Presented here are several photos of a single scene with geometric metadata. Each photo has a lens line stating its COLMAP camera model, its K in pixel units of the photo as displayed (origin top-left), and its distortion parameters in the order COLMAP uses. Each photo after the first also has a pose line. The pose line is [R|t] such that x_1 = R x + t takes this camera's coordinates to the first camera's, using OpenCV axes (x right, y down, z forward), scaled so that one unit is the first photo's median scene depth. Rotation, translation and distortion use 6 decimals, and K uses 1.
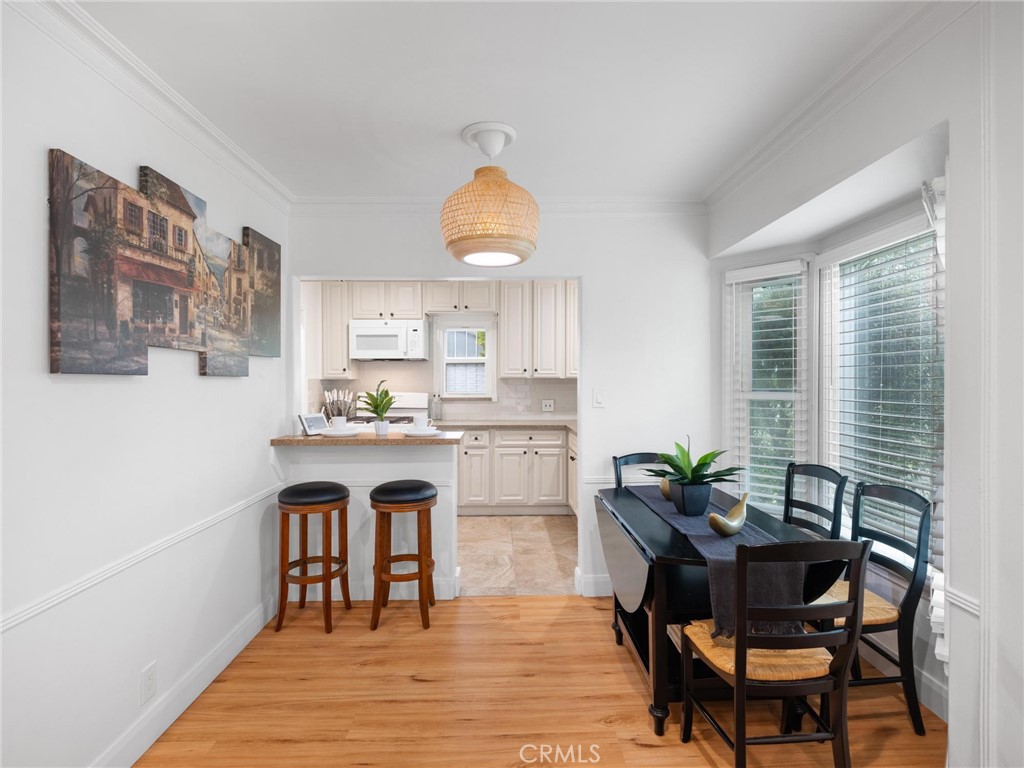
lens RADIAL K [[525.3, 0, 517.0], [0, 525.3, 379.1], [0, 0, 1]] dist [0.012517, 0.000167]
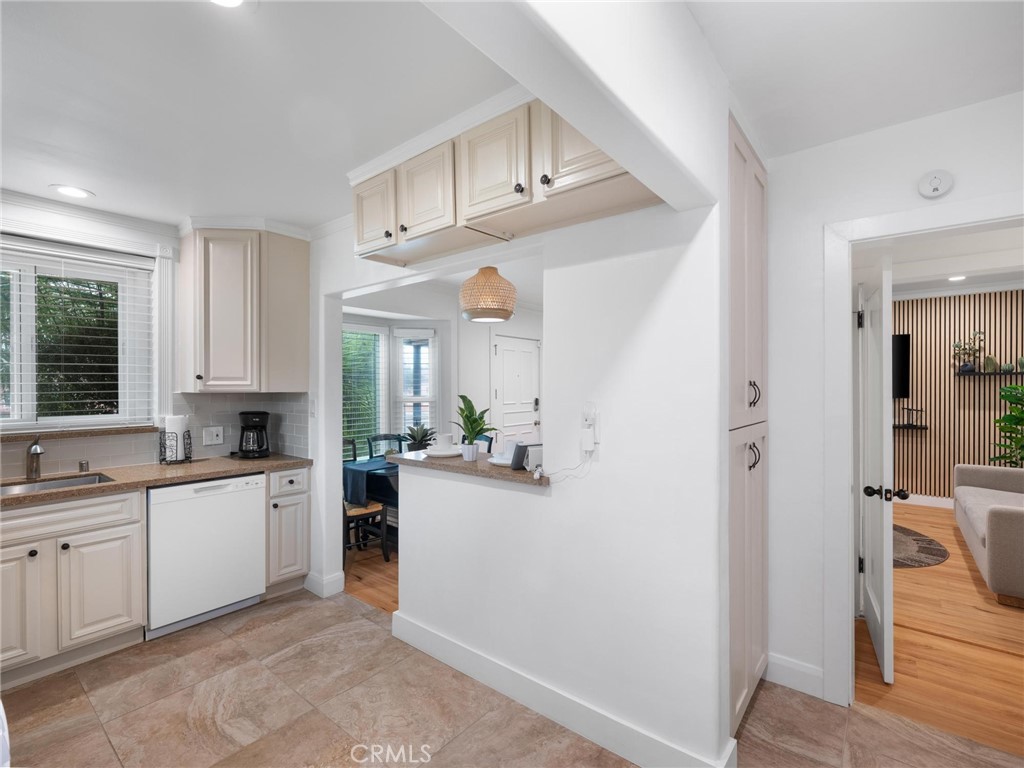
lens RADIAL K [[472.0, 0, 511.0], [0, 472.0, 387.7], [0, 0, 1]] dist [-0.002210, 0.000797]
pose [[-0.757460, 0.002341, 0.652878, -0.801016], [0.006979, 0.999965, 0.004510, -0.013309], [-0.652845, 0.007973, -0.757450, 1.537931]]
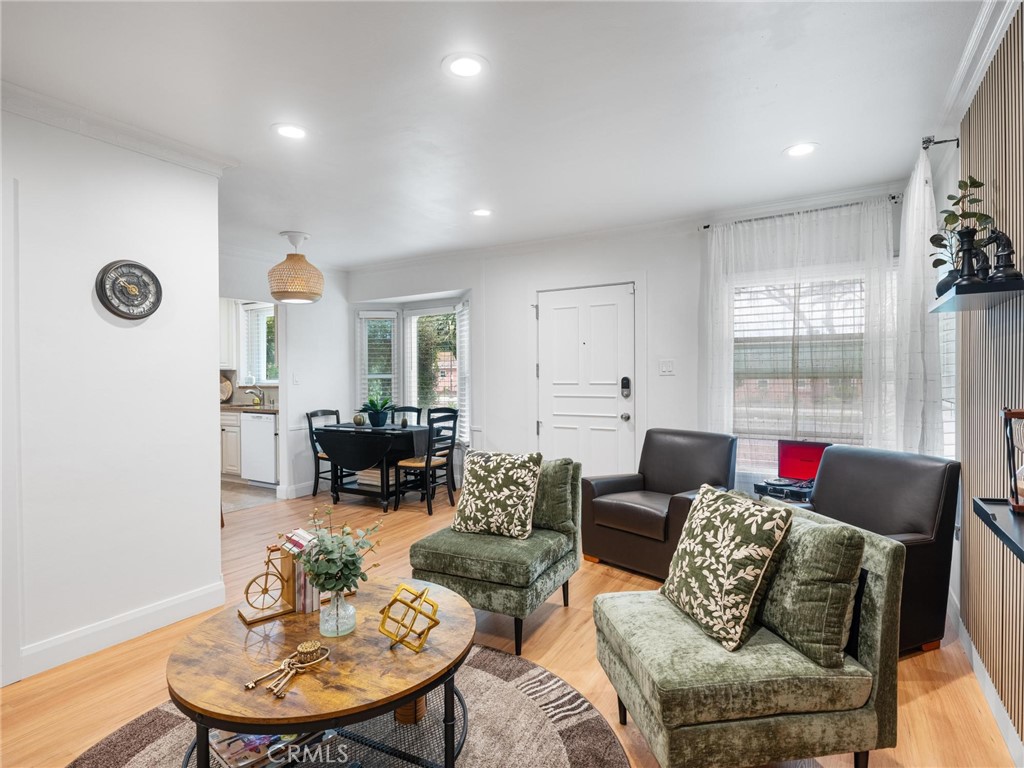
lens RADIAL K [[543.1, 0, 510.7], [0, 543.1, 380.0], [0, 0, 1]] dist [0.000744, -0.006032]
pose [[0.553644, -0.010220, 0.832690, -0.914406], [0.009606, 0.999937, 0.005885, 0.036772], [-0.832698, 0.004740, 0.553707, -0.525780]]
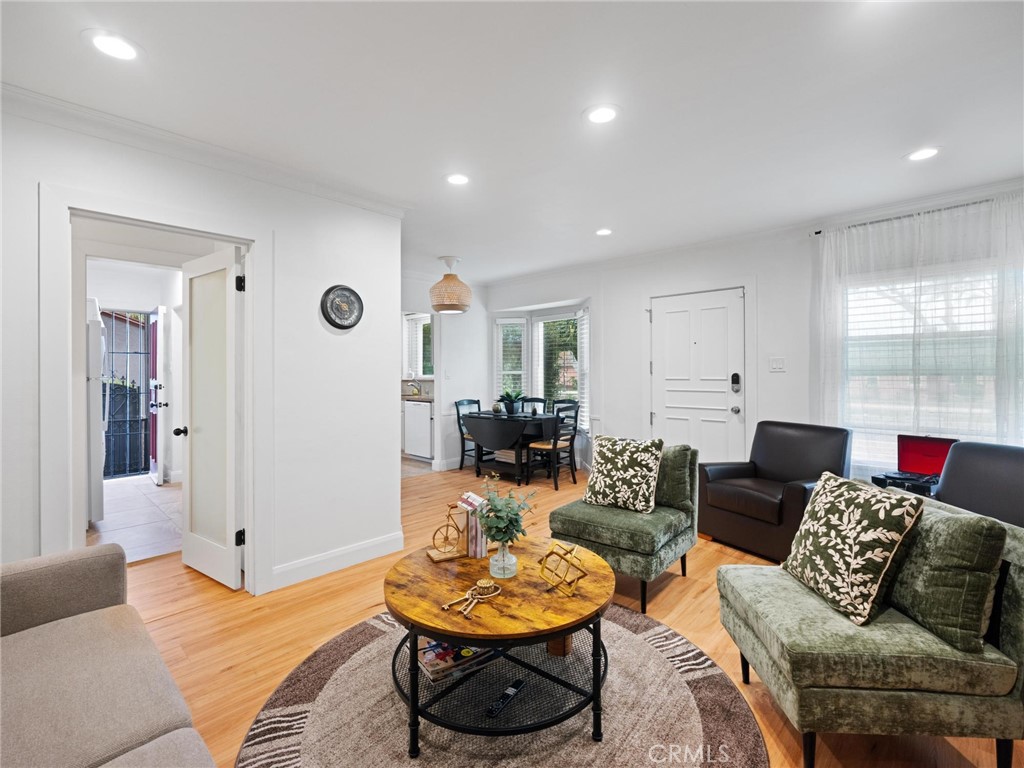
lens RADIAL K [[472.0, 0, 512.4], [0, 472.0, 370.5], [0, 0, 1]] dist [-0.002210, 0.000797]
pose [[0.719096, 0.000563, 0.694910, -0.963857], [0.006443, 0.999951, -0.007478, 0.037479], [-0.694881, 0.009855, 0.719057, -0.517696]]
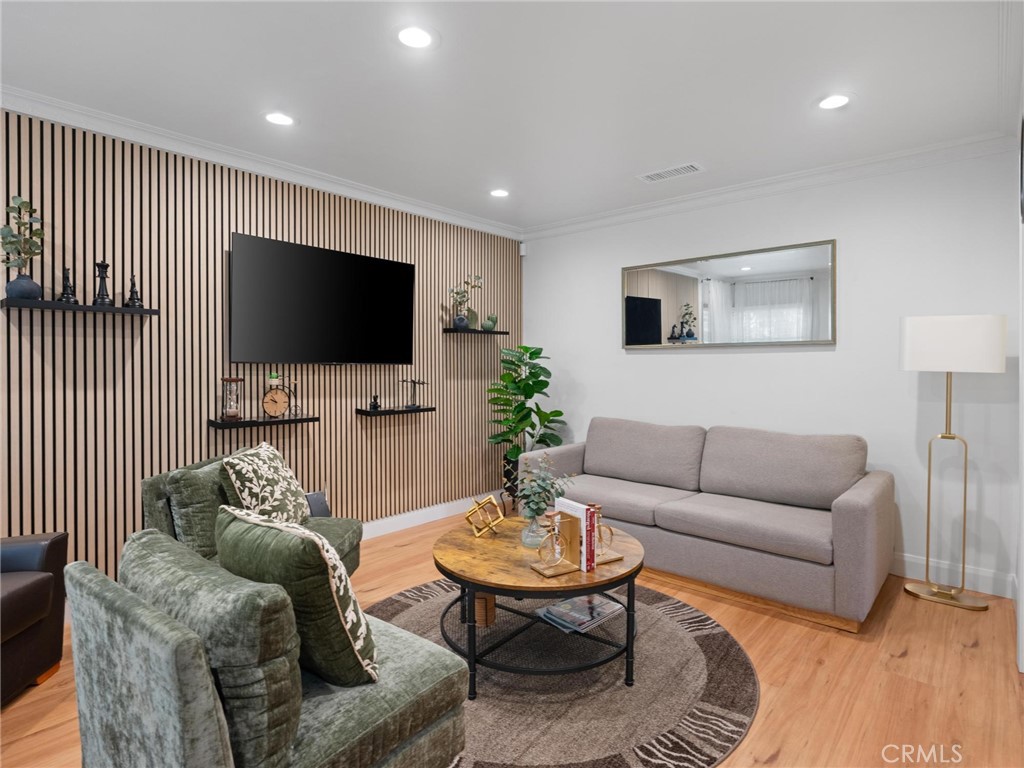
lens RADIAL K [[543.1, 0, 512.6], [0, 543.1, 374.5], [0, 0, 1]] dist [0.000744, -0.006032]
pose [[-0.678564, 0.018169, -0.734317, -0.030768], [0.005617, 0.999793, 0.019546, 0.040184], [0.734520, 0.009139, -0.678526, 0.382437]]
